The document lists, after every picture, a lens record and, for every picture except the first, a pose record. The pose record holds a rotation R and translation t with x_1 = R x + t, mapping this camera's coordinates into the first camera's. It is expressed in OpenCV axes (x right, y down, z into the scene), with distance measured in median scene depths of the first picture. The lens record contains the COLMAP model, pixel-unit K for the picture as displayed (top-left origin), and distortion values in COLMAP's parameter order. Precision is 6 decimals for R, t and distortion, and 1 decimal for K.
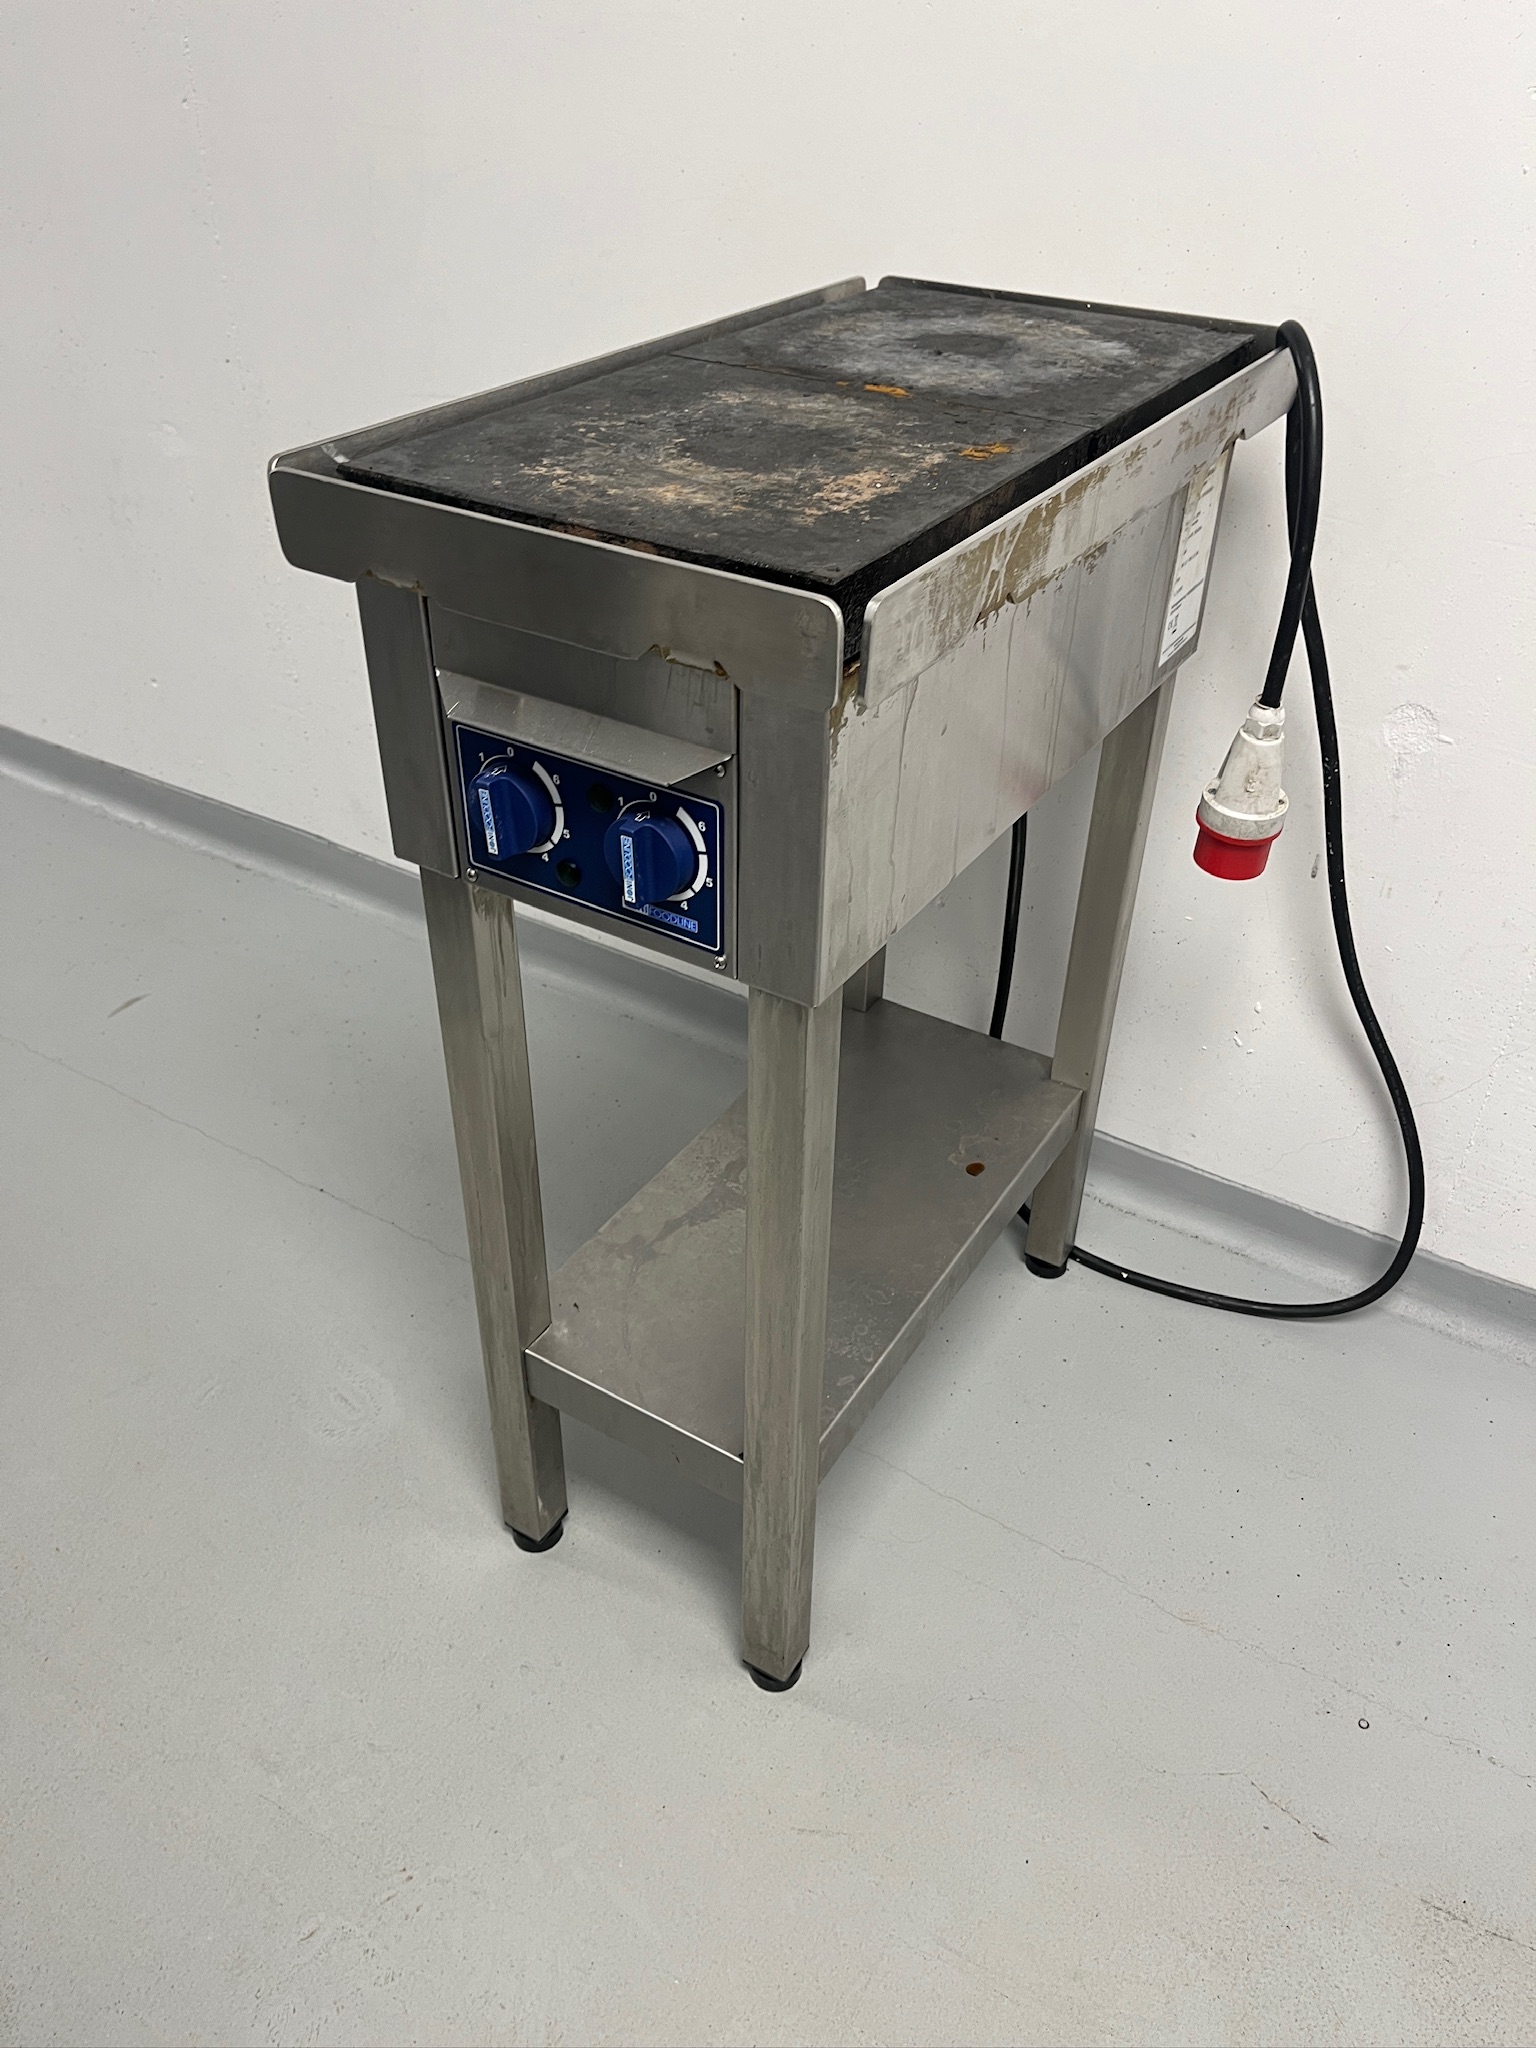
lens RADIAL K [[1550.8, 0, 783.3], [0, 1550.8, 1026.1], [0, 0, 1]] dist [0.028433, -0.055045]
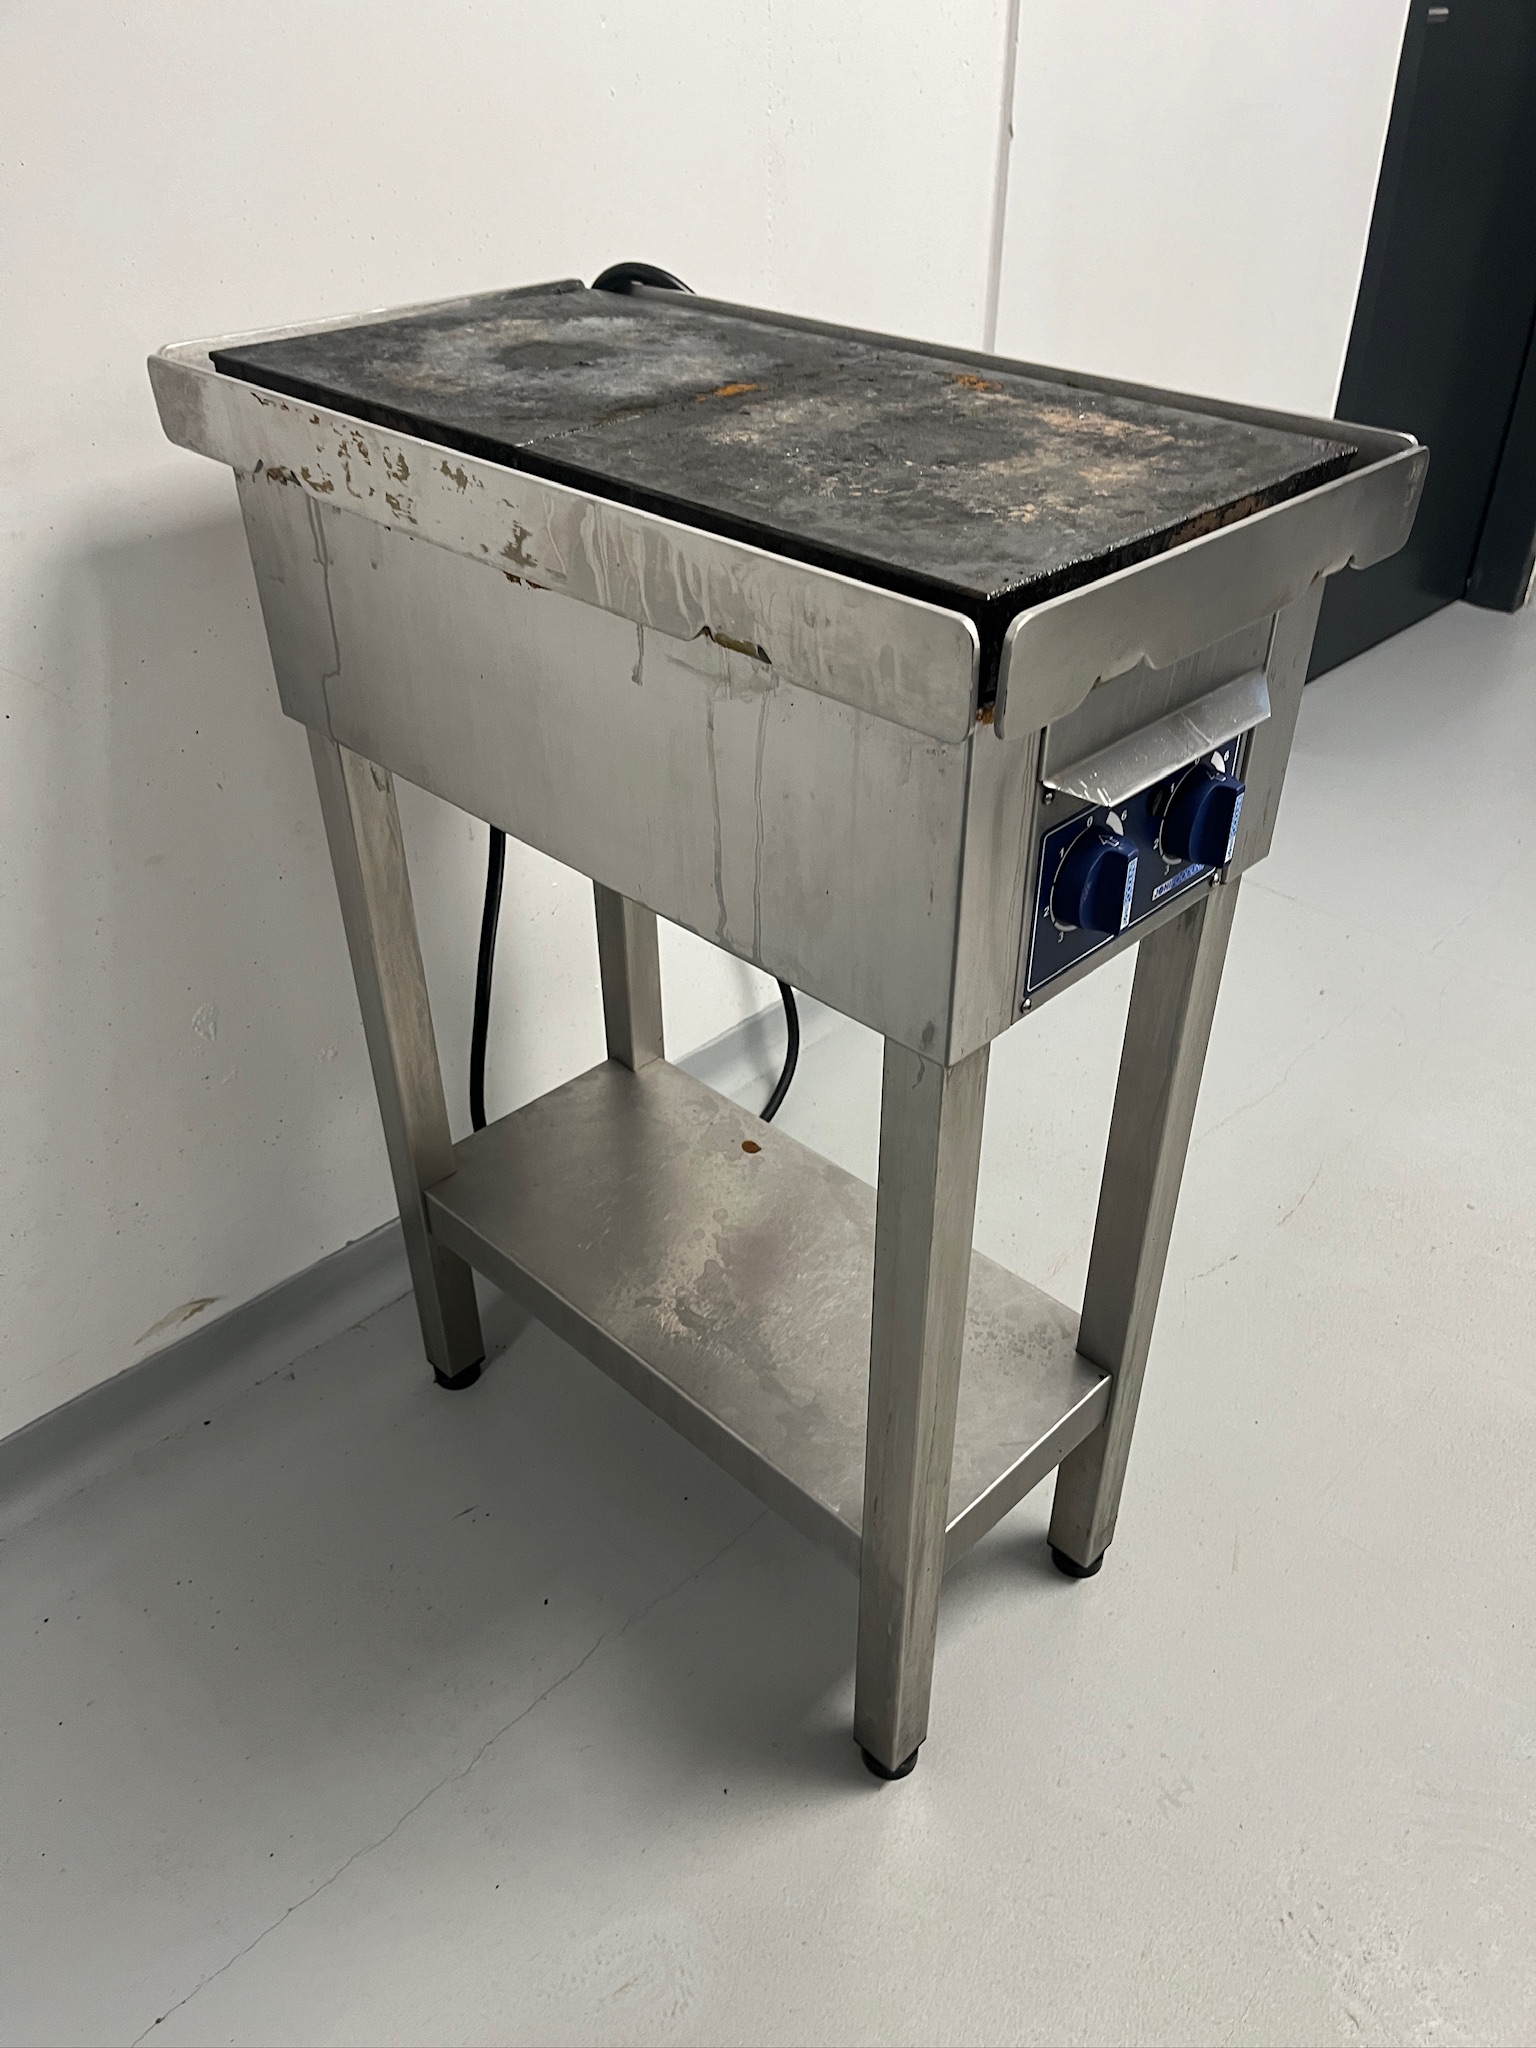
lens RADIAL K [[1550.8, 0, 800.3], [0, 1550.8, 1034.0], [0, 0, 1]] dist [0.028433, -0.055045]
pose [[0.222735, -0.584389, 0.780307, -0.776628], [0.570983, 0.726961, 0.381453, -0.414487], [-0.790169, 0.360579, 0.495596, 0.586269]]
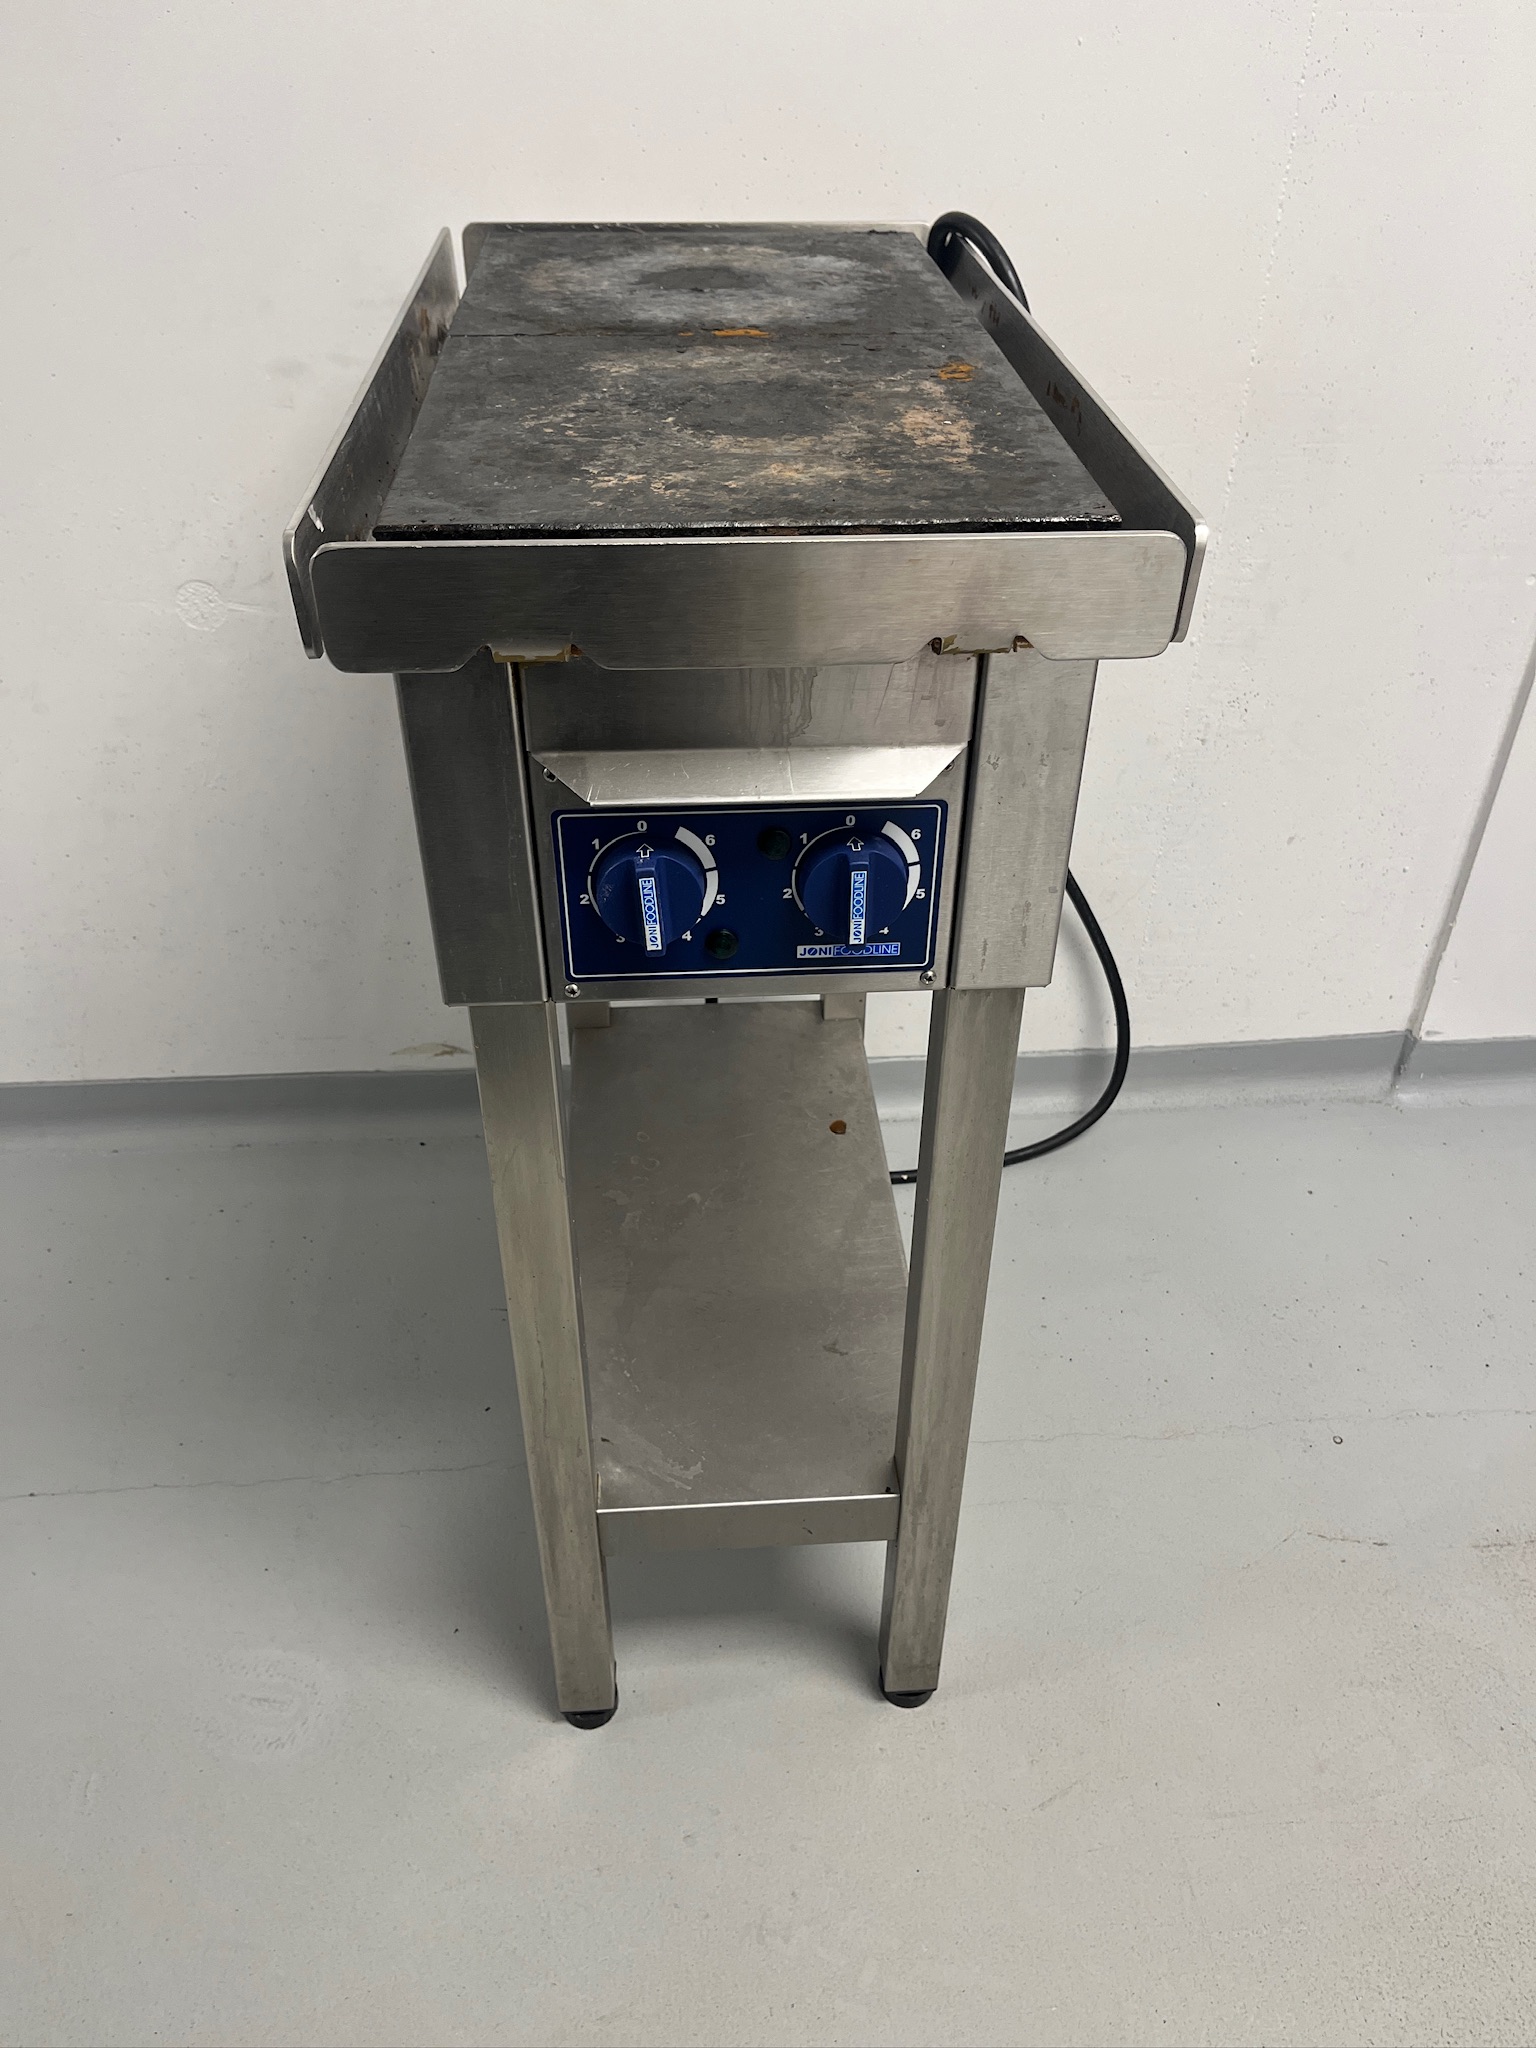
lens RADIAL K [[1550.8, 0, 784.2], [0, 1550.8, 1037.8], [0, 0, 1]] dist [0.028433, -0.055045]
pose [[0.815227, -0.359584, 0.453987, -0.421192], [0.344228, 0.931253, 0.119475, -0.114975], [-0.465738, 0.058876, 0.882962, 0.194507]]
